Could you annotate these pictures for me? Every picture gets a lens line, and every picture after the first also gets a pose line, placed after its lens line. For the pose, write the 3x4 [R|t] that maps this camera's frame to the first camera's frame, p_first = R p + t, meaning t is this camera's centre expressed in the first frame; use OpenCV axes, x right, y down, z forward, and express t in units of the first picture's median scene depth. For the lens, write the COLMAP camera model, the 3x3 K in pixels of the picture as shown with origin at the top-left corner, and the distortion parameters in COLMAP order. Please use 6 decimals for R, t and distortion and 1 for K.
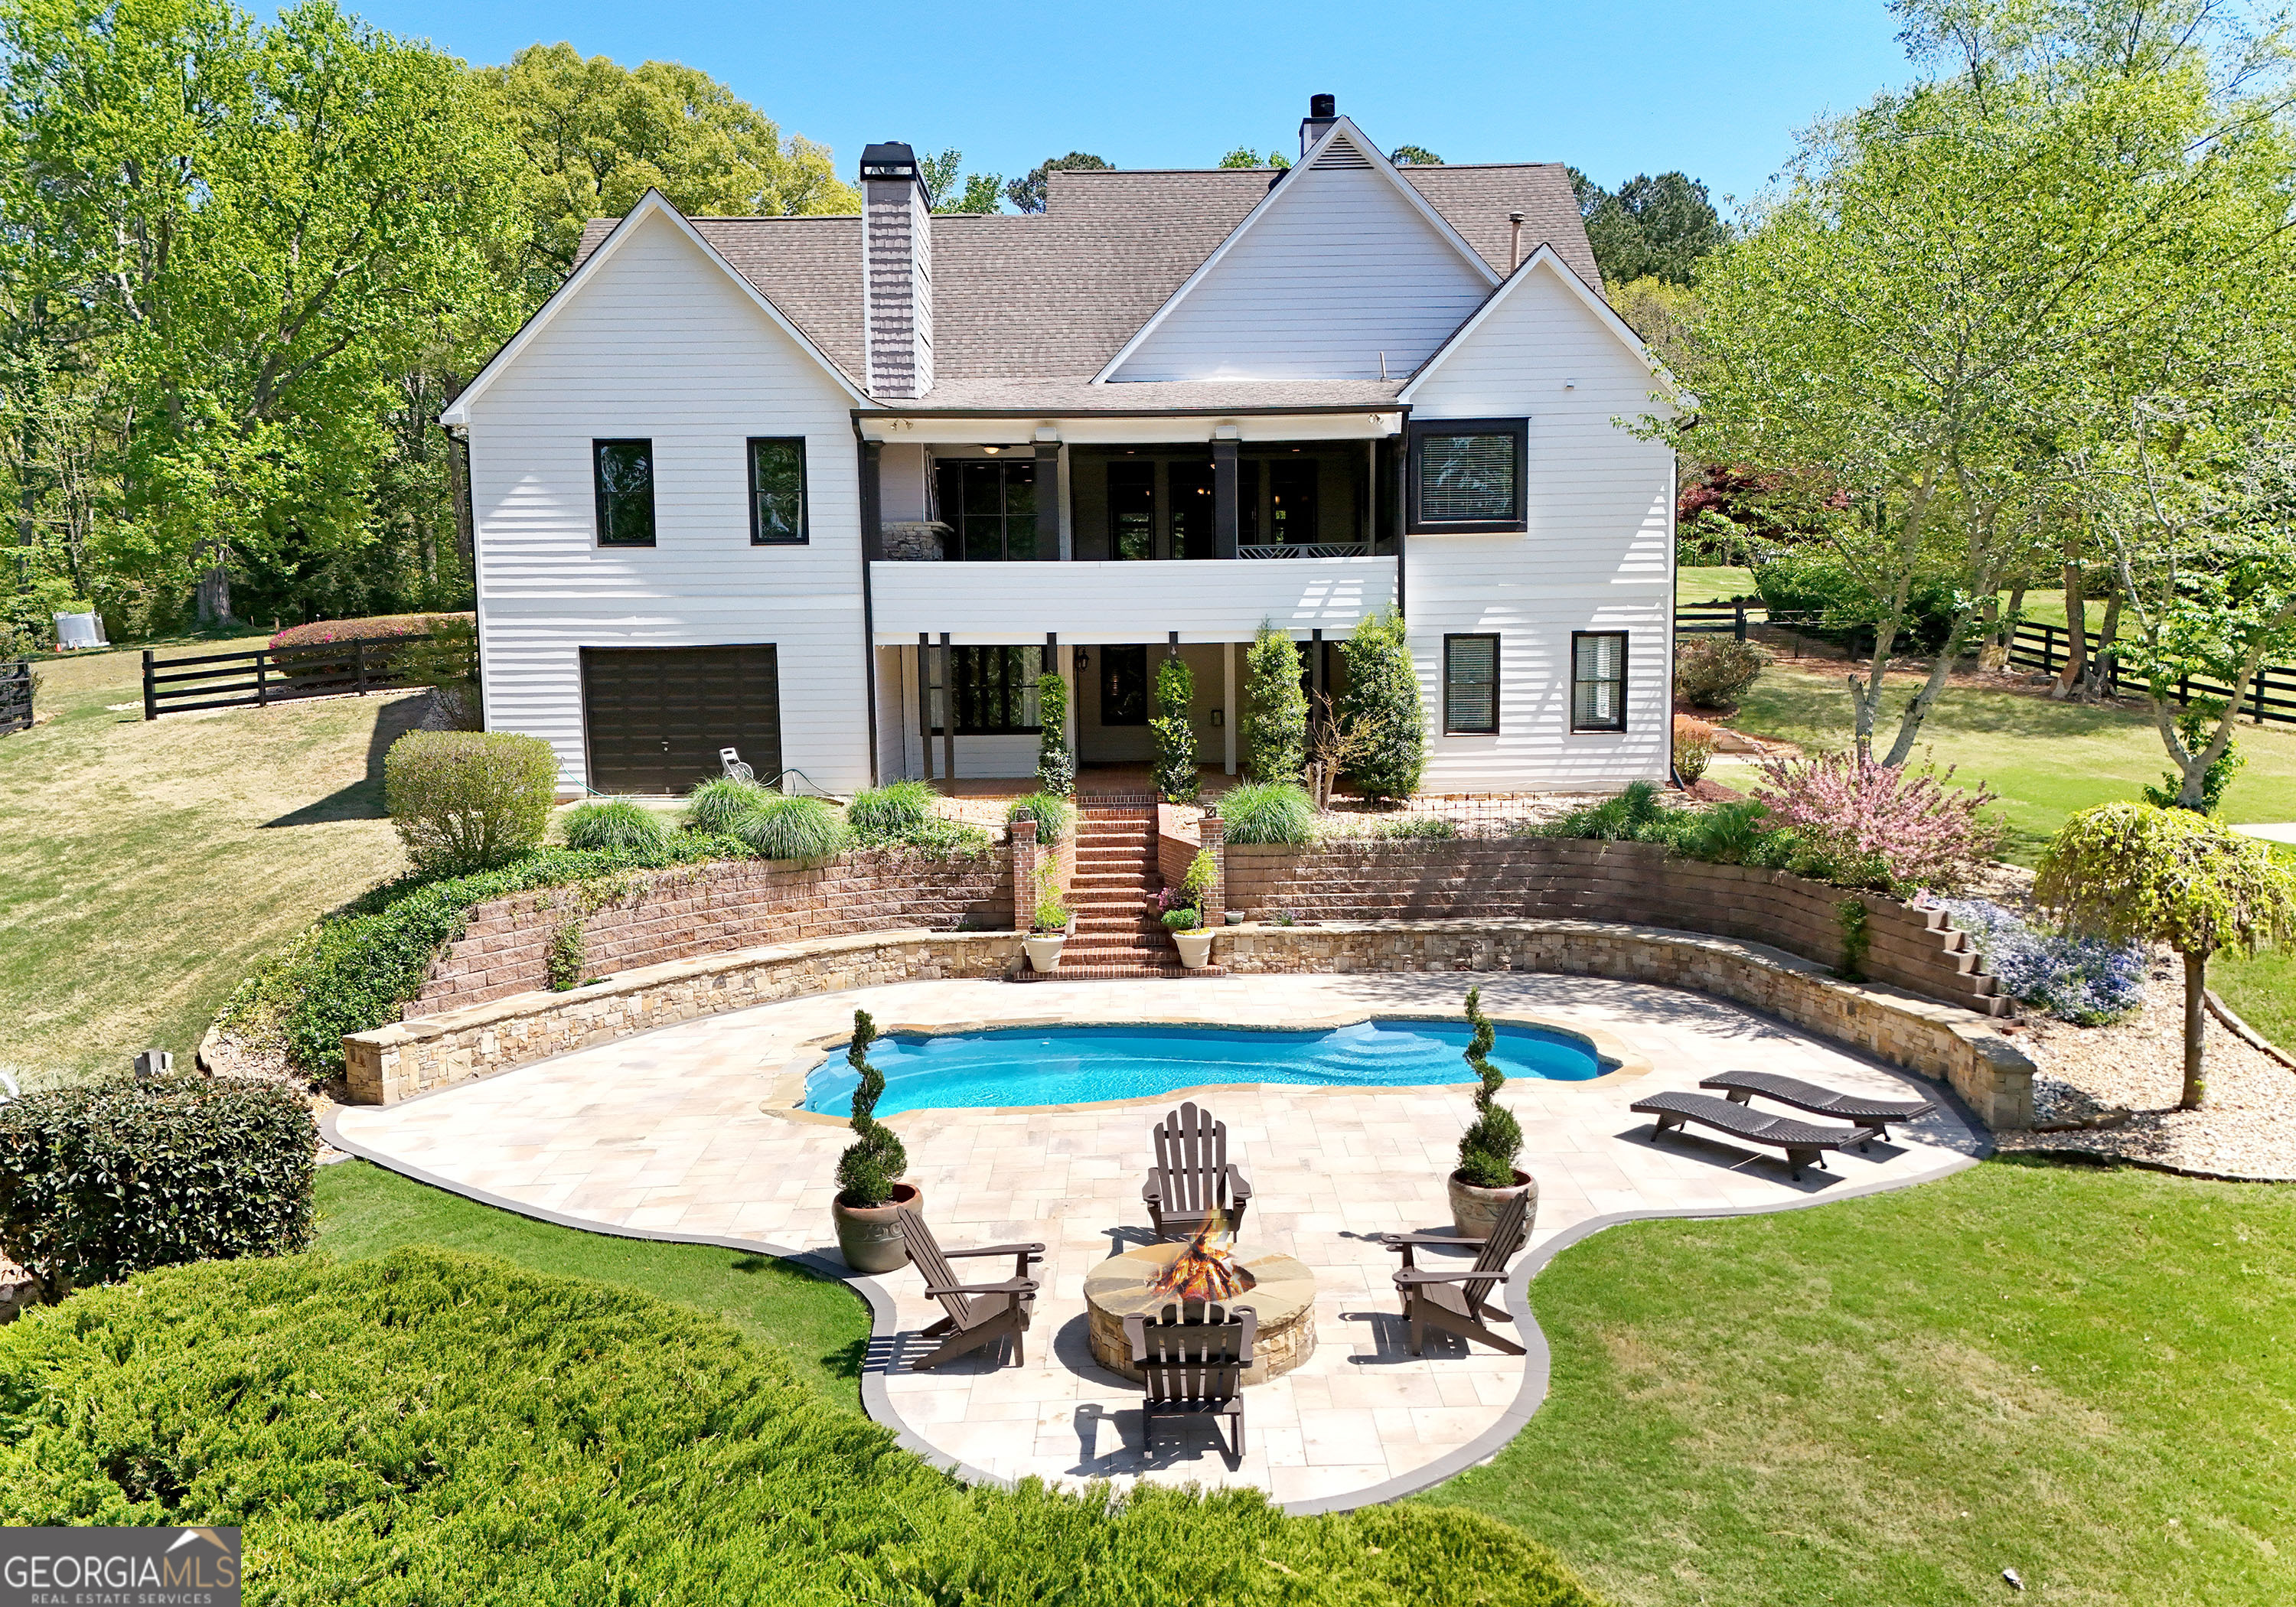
lens RADIAL K [[1705.2, 0, 1153.8], [0, 1705.2, 818.6], [0, 0, 1]] dist [0.094695, -0.072415]
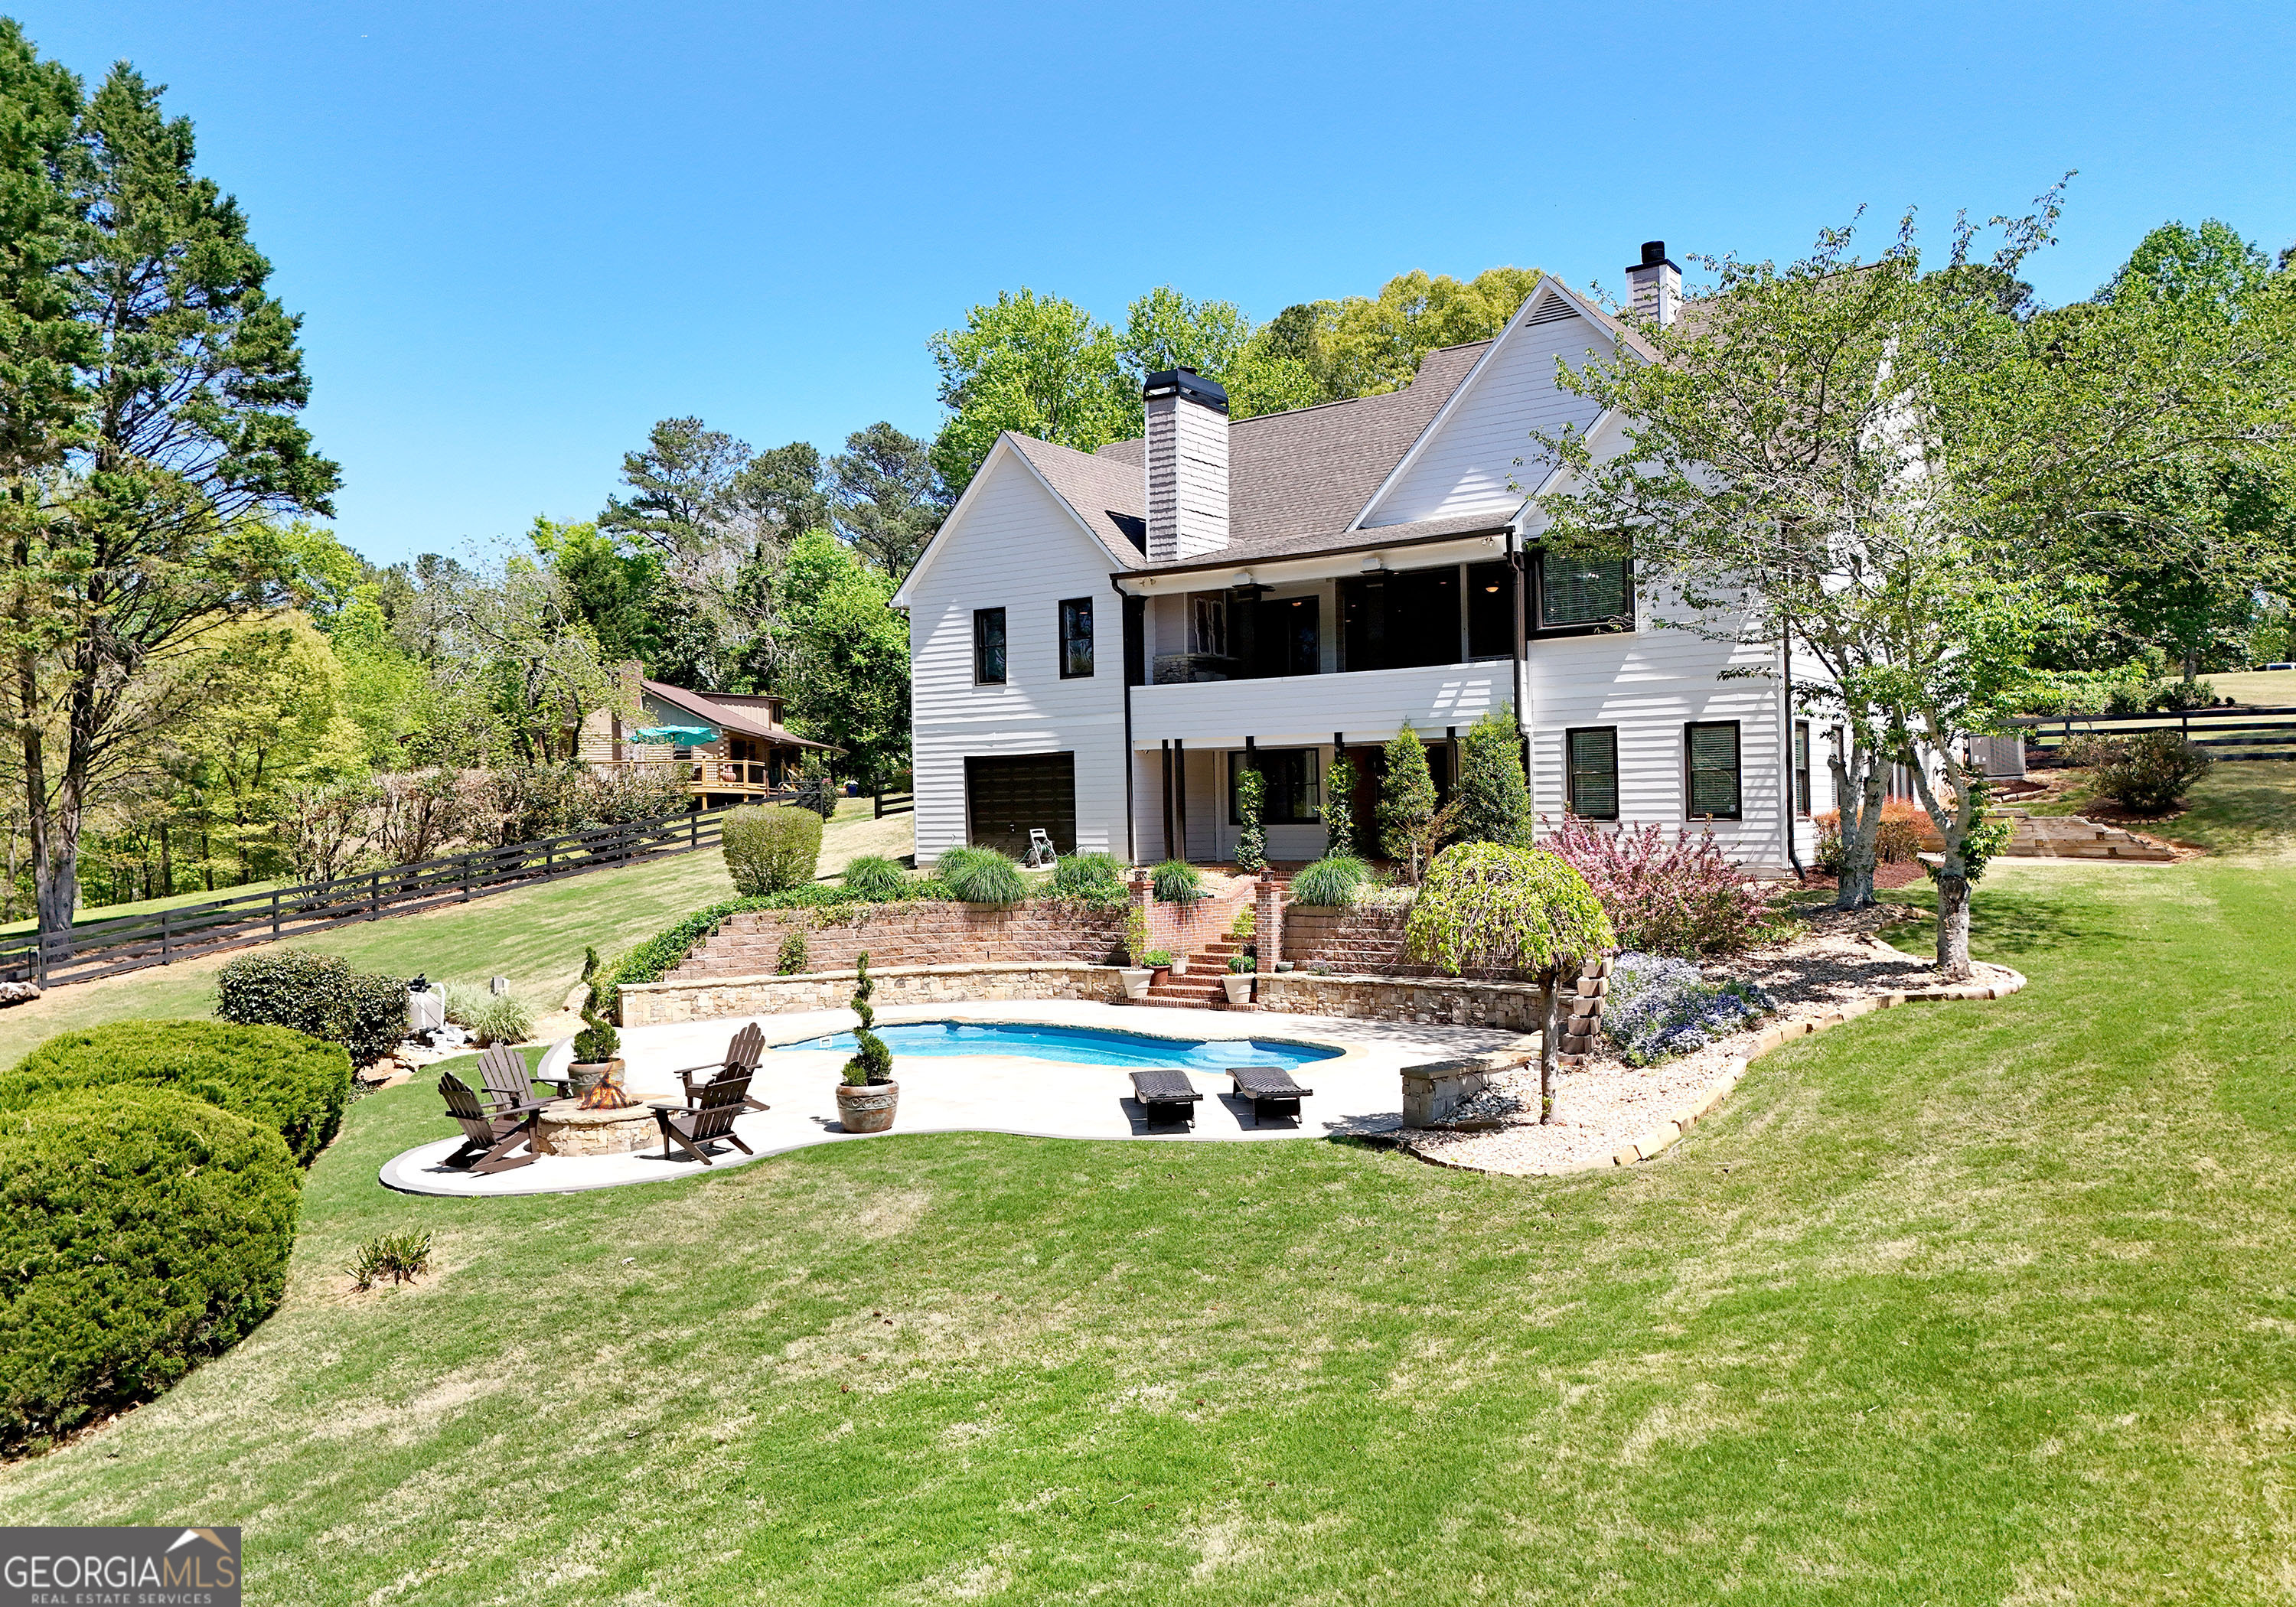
lens RADIAL K [[1681.7, 0, 1155.1], [0, 1681.7, 800.4], [0, 0, 1]] dist [0.079933, -0.065926]
pose [[0.813810, -0.004283, -0.581116, 0.596932], [-0.049606, 0.995811, -0.076809, 0.033992], [0.579011, 0.091335, 0.810188, -0.016581]]
